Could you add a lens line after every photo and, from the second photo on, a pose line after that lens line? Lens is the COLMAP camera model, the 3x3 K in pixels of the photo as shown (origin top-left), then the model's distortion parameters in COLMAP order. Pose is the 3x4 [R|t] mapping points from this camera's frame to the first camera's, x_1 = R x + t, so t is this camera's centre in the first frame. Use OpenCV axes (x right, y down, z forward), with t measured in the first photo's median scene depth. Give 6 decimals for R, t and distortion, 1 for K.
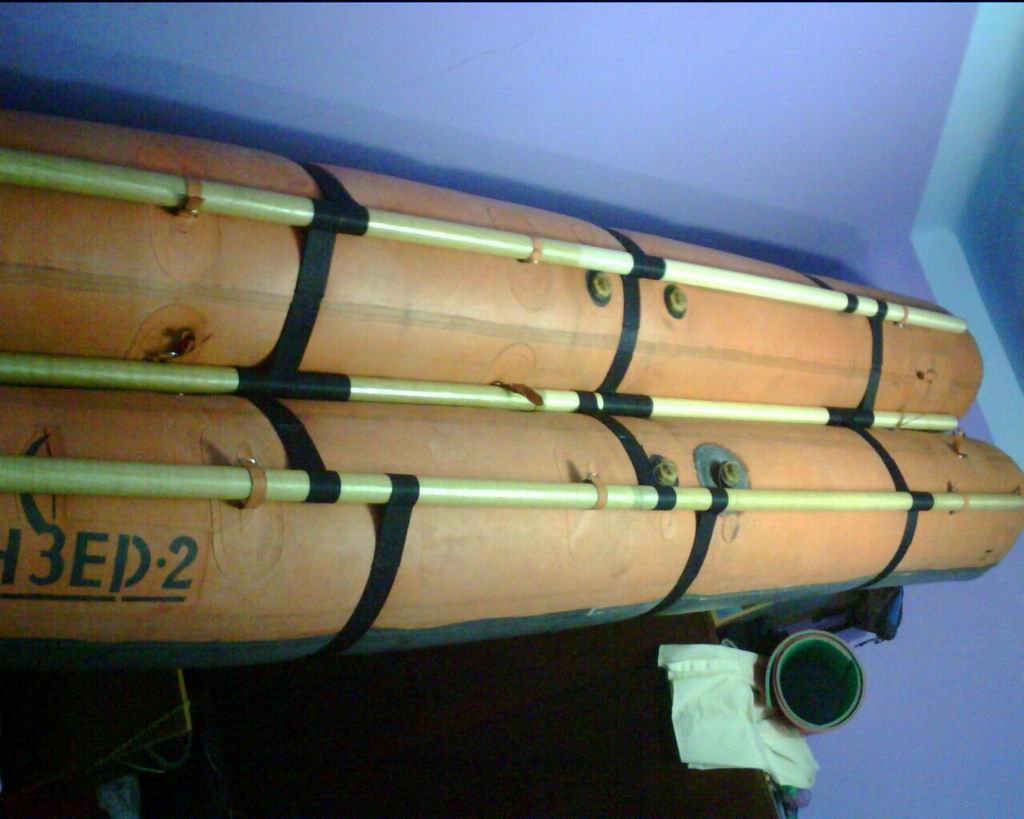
lens RADIAL K [[1265.1, 0, 512.0], [0, 1265.1, 409.5], [0, 0, 1]] dist [-0.015075, -0.033187]
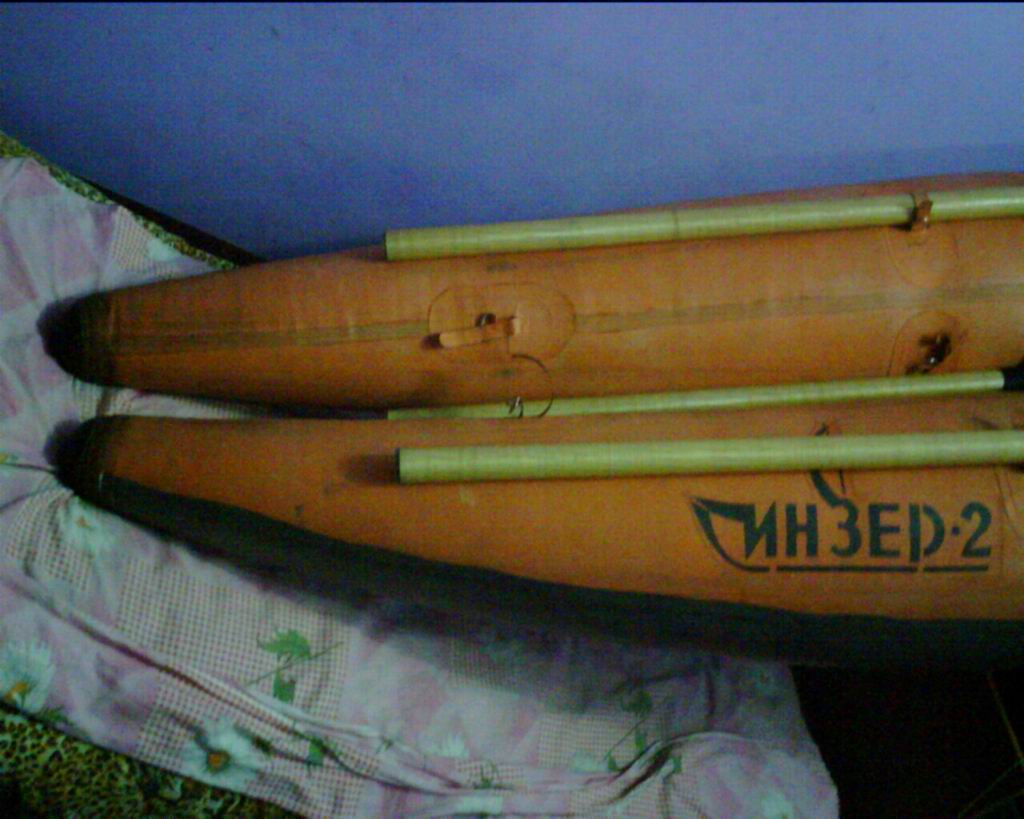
lens RADIAL K [[1265.1, 0, 512.0], [0, 1265.1, 409.5], [0, 0, 1]] dist [-0.015075, -0.033187]
pose [[0.813353, -0.237602, -0.531038, -0.009577], [0.098807, 0.955954, -0.276386, 0.274992], [0.573318, 0.172329, 0.801005, -0.021734]]
